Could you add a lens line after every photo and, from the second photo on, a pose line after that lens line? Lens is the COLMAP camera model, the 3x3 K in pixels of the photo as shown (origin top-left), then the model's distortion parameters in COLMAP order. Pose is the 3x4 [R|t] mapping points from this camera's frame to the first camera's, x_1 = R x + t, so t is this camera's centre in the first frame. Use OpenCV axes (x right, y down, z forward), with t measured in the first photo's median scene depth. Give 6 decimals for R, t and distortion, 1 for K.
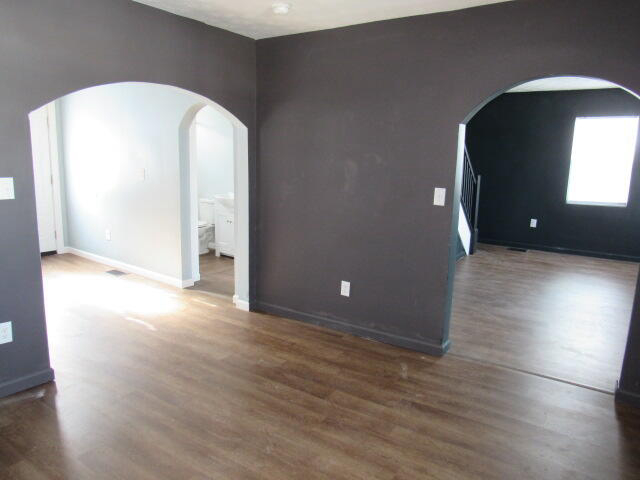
lens RADIAL K [[461.3, 0, 318.0], [0, 461.3, 241.2], [0, 0, 1]] dist [-0.015092, 0.001141]
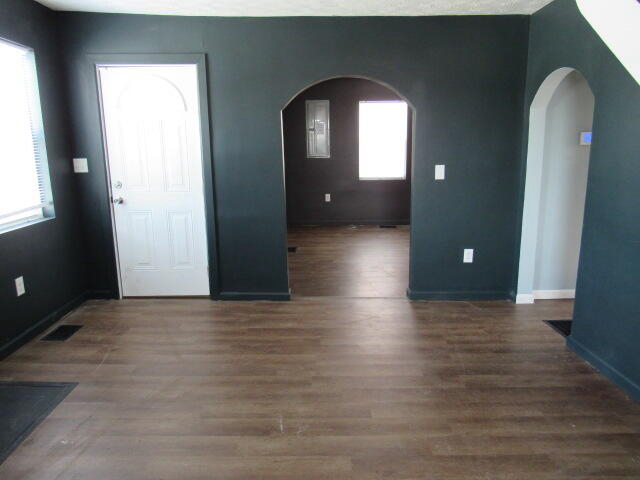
lens RADIAL K [[461.3, 0, 318.0], [0, 461.3, 241.2], [0, 0, 1]] dist [-0.015092, 0.001141]
pose [[-0.819018, 0.109814, -0.563161, 0.582406], [-0.112168, 0.931931, 0.344853, -0.148832], [0.562697, 0.345609, -0.750951, 0.879916]]
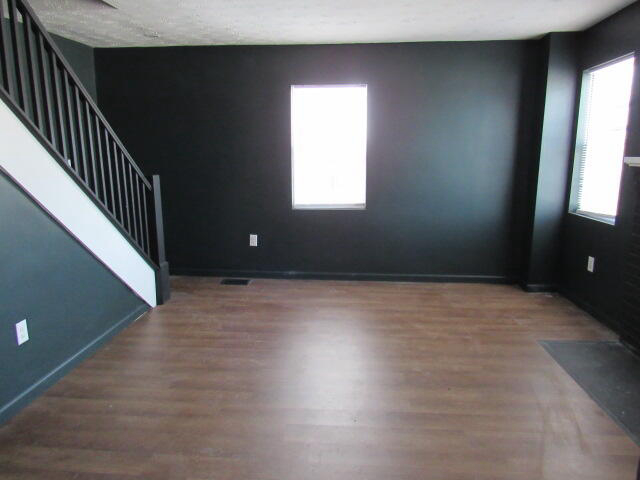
lens RADIAL K [[461.3, 0, 318.0], [0, 461.3, 241.2], [0, 0, 1]] dist [-0.015092, 0.001141]
pose [[0.873250, -0.114448, 0.473641, 0.237039], [0.109870, 0.993241, 0.037434, -0.055467], [-0.474723, 0.019350, 0.879922, 0.365211]]
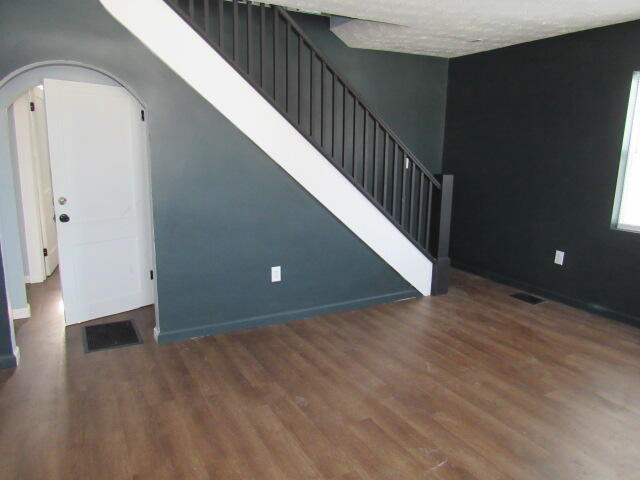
lens RADIAL K [[461.3, 0, 318.0], [0, 461.3, 241.2], [0, 0, 1]] dist [-0.015092, 0.001141]
pose [[0.885951, 0.082710, -0.456345, 0.483009], [-0.083431, 0.996340, 0.018608, -0.047449], [0.456214, 0.021587, 0.889608, 0.345934]]
